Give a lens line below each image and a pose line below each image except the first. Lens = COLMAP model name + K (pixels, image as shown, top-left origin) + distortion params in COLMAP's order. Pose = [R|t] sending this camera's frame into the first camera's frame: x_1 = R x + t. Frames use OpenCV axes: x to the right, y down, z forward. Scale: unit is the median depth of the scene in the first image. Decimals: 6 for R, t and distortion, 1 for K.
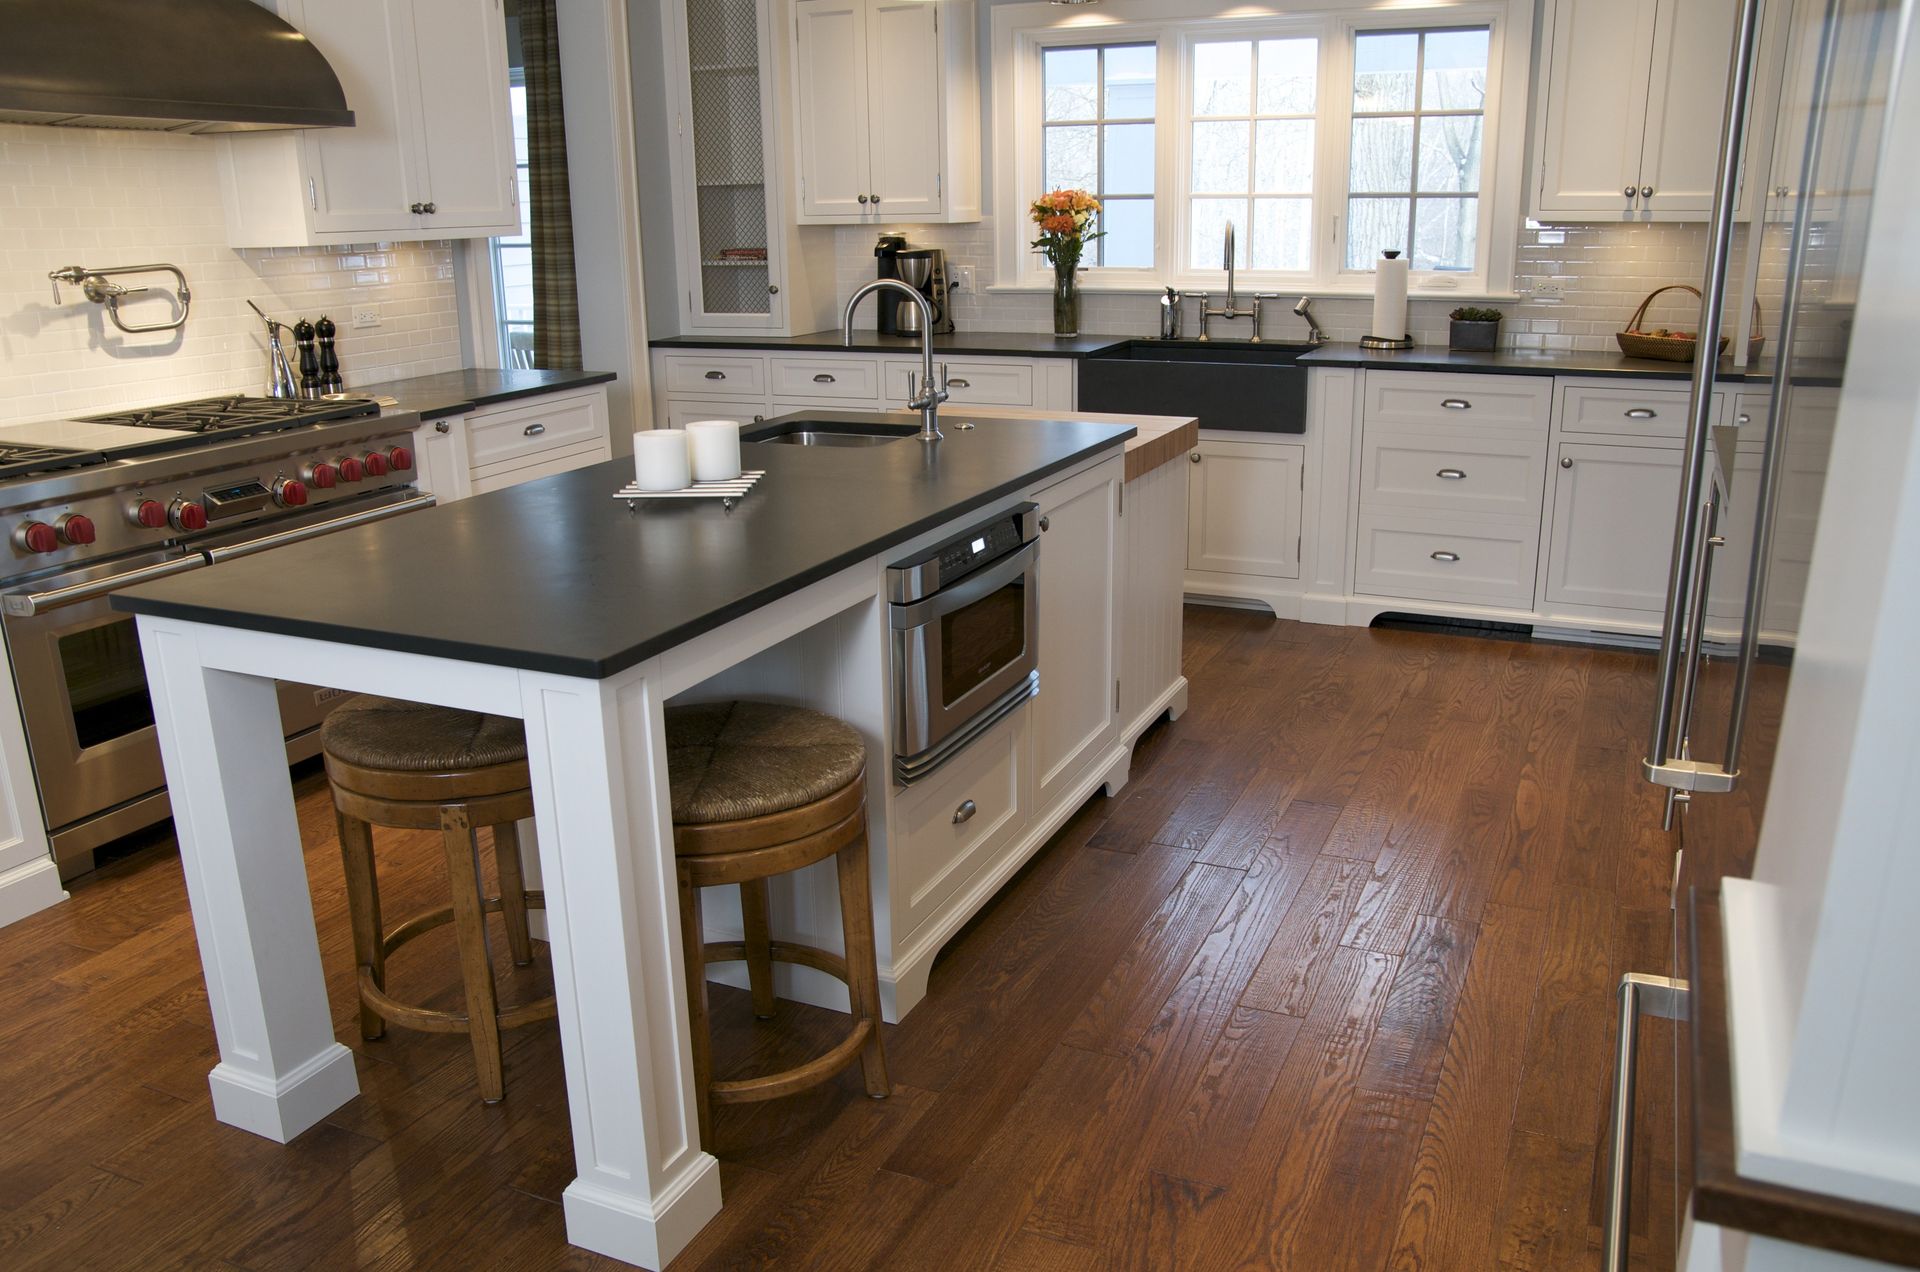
lens RADIAL K [[1525.5, 0, 960.4], [0, 1525.5, 654.0], [0, 0, 1]] dist [-0.124427, 0.121311]
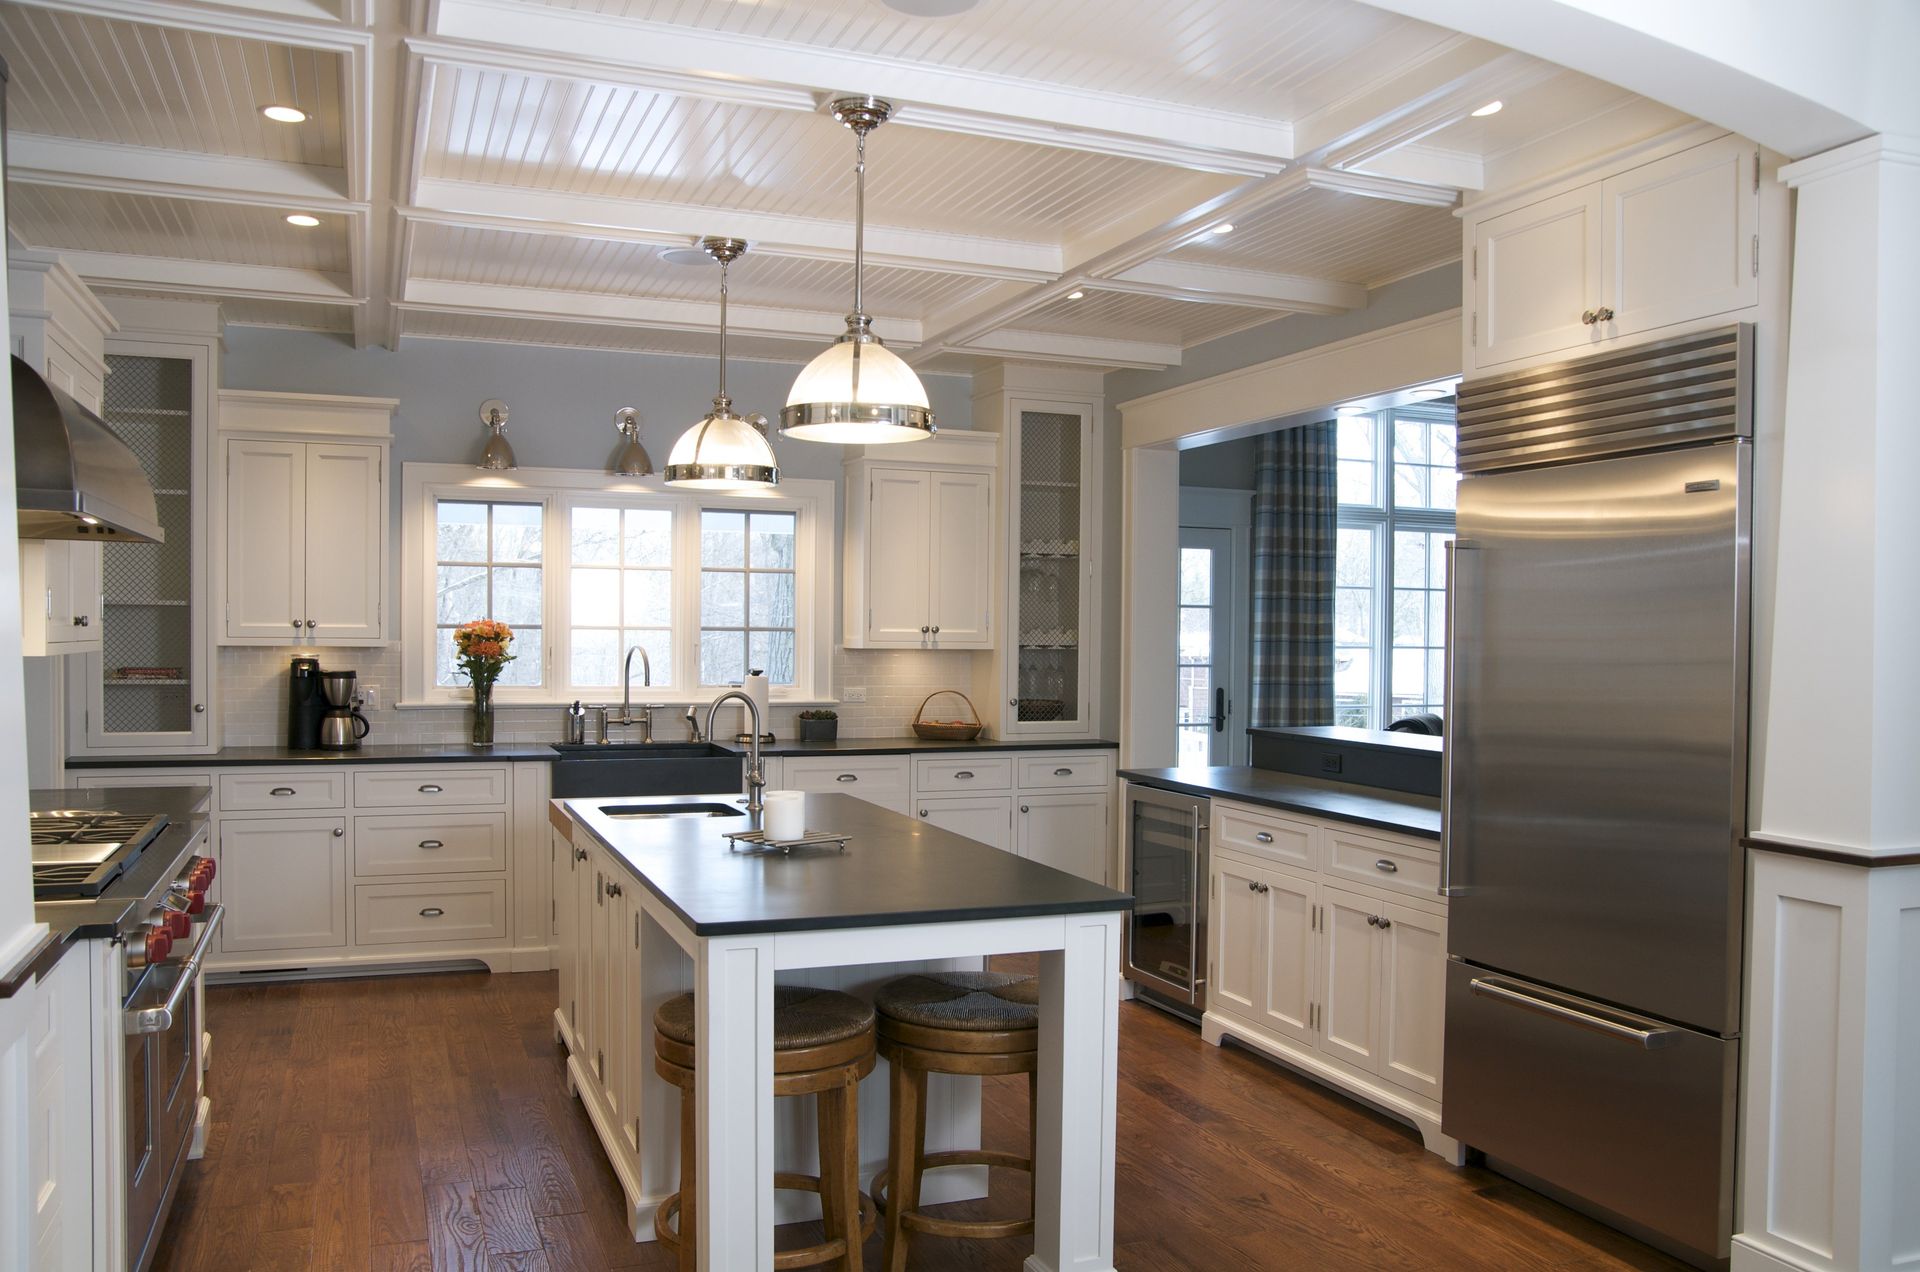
lens RADIAL K [[1525.5, 0, 957.2], [0, 1525.5, 668.5], [0, 0, 1]] dist [-0.124427, 0.121311]
pose [[0.695693, 0.005635, 0.718318, -0.528946], [0.183707, 0.965321, -0.185493, 0.011986], [-0.694452, 0.261006, 0.670531, -0.026773]]
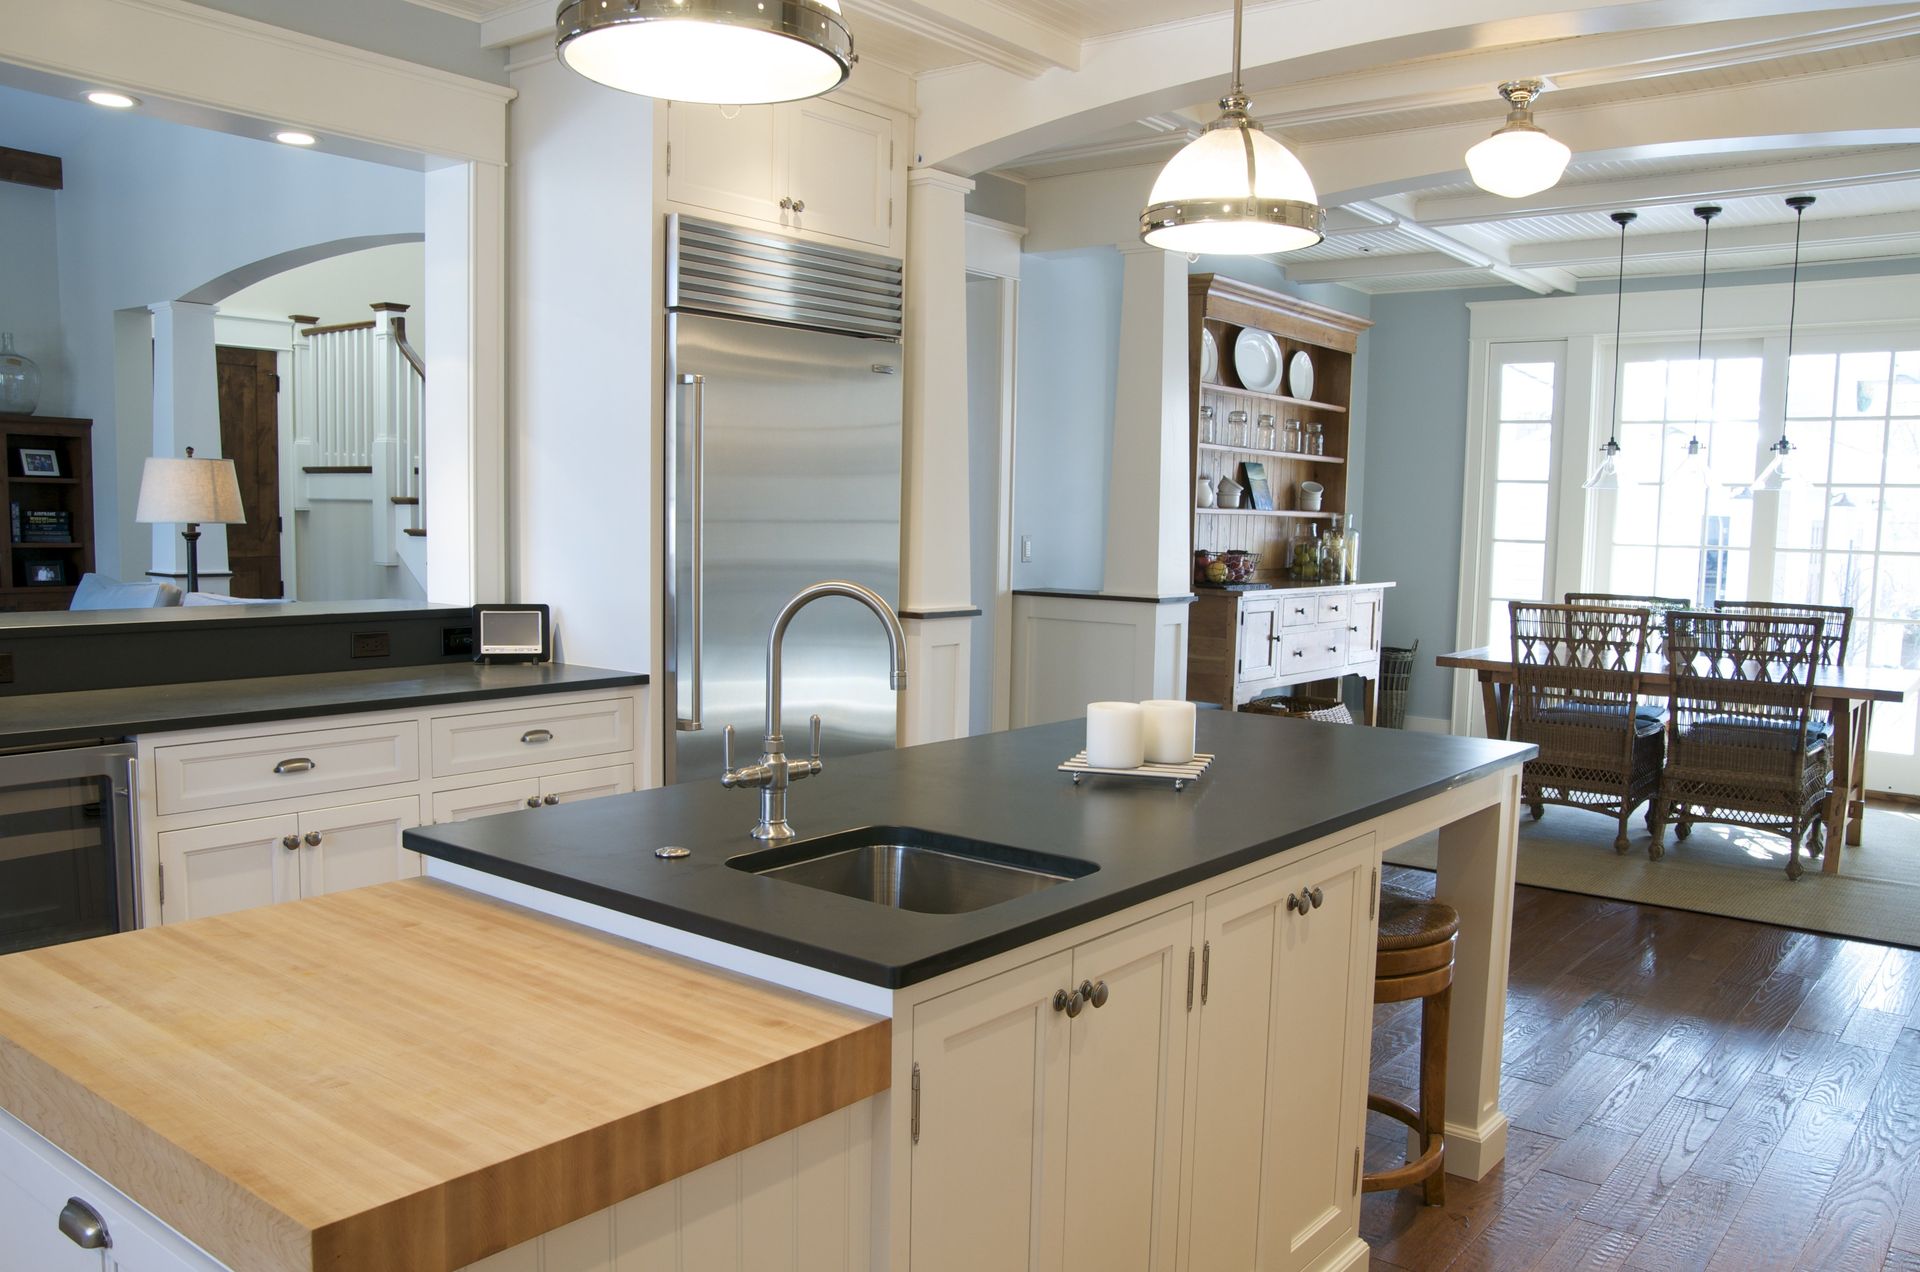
lens RADIAL K [[1525.5, 0, 964.0], [0, 1525.5, 665.4], [0, 0, 1]] dist [-0.124427, 0.121311]
pose [[-0.972173, -0.031794, 0.232096, -0.141221], [0.058209, 0.926891, 0.370791, -0.270281], [-0.226916, 0.373983, -0.899247, 0.950688]]
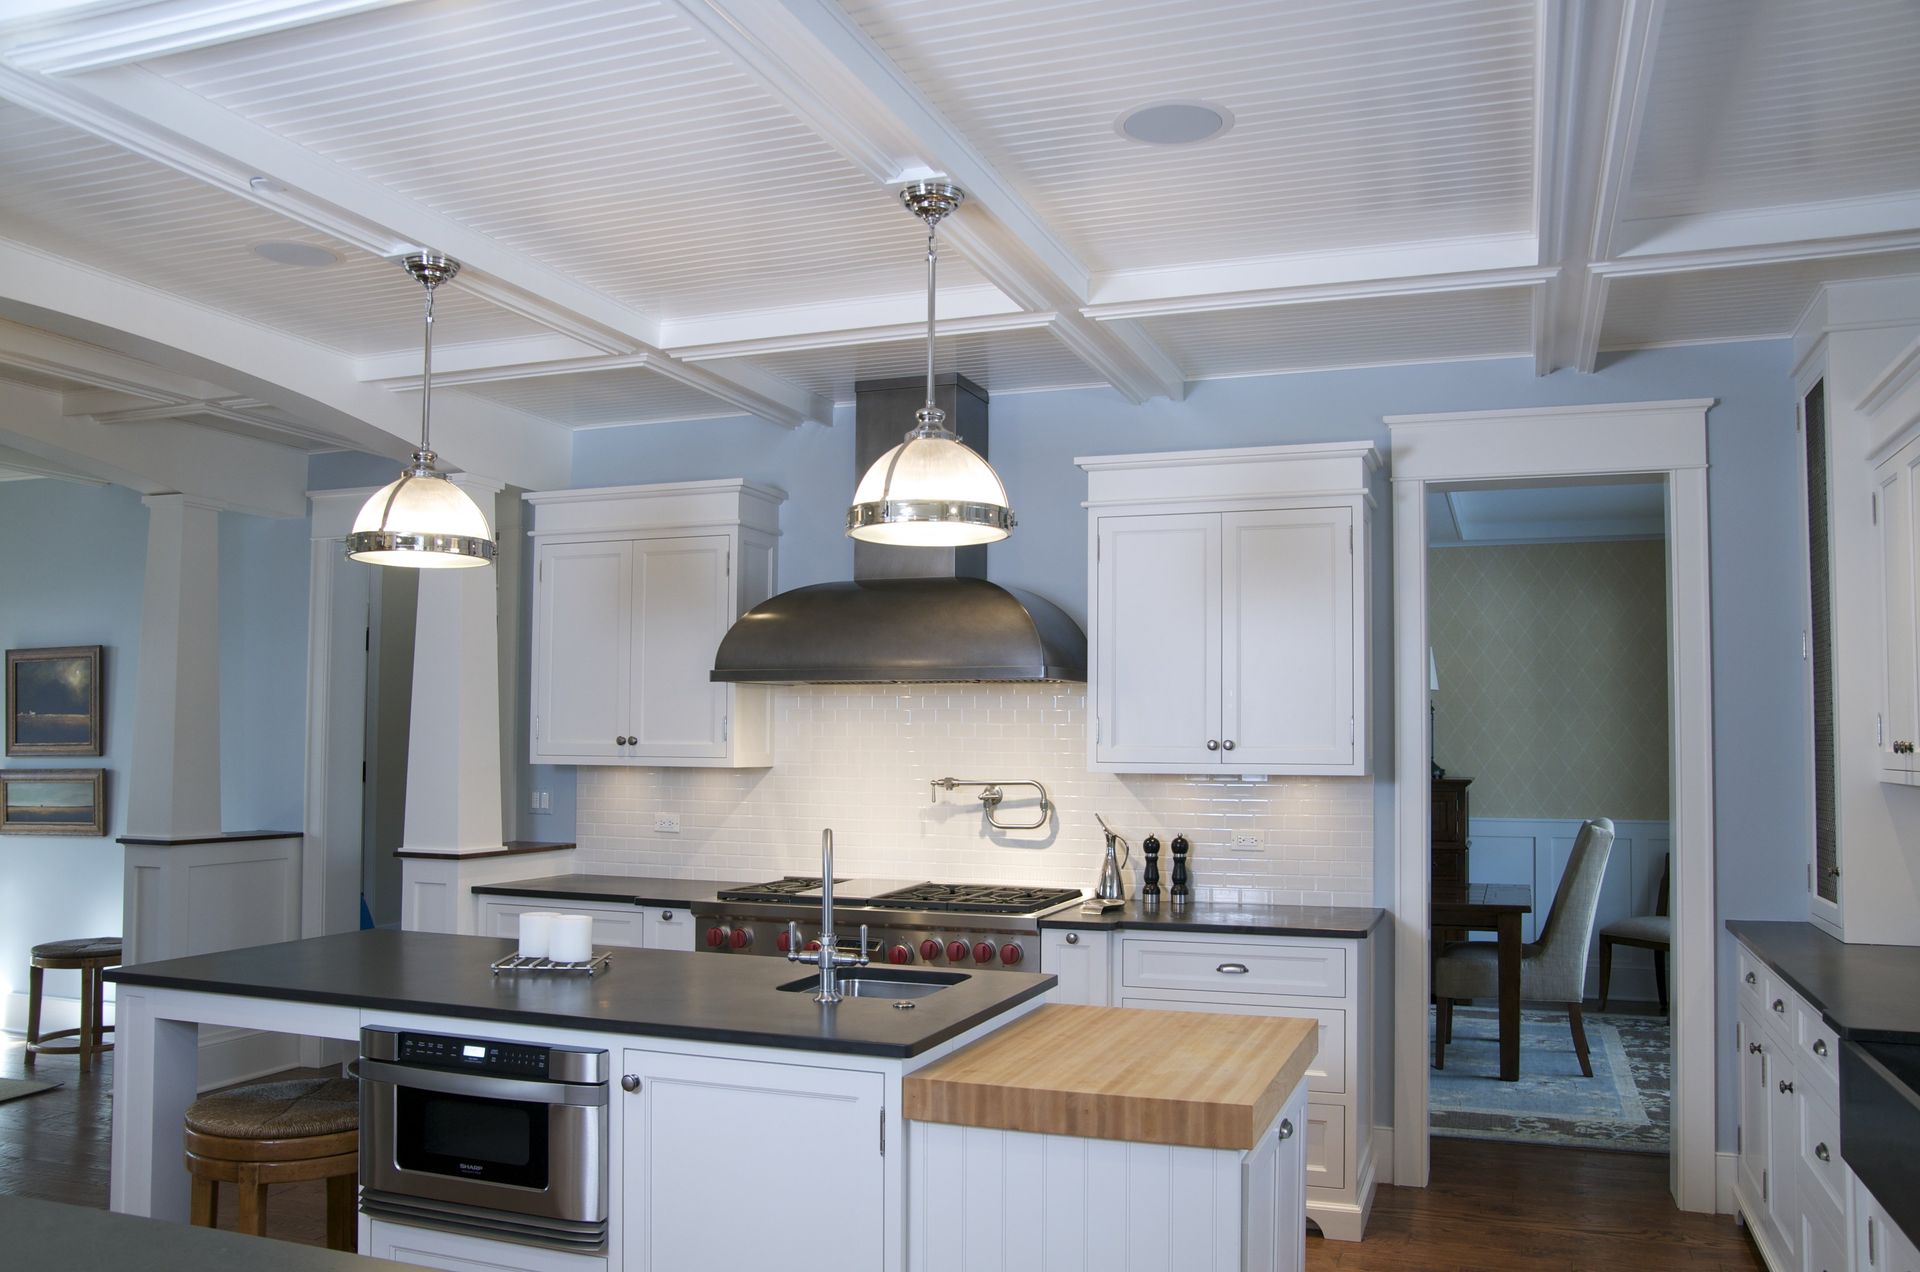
lens RADIAL K [[1525.5, 0, 976.4], [0, 1525.5, 676.1], [0, 0, 1]] dist [-0.124427, 0.121311]
pose [[0.084206, -0.027251, -0.996076, 0.582588], [-0.291977, 0.955075, -0.050812, -0.196437], [0.952711, 0.295110, 0.072466, 0.607143]]
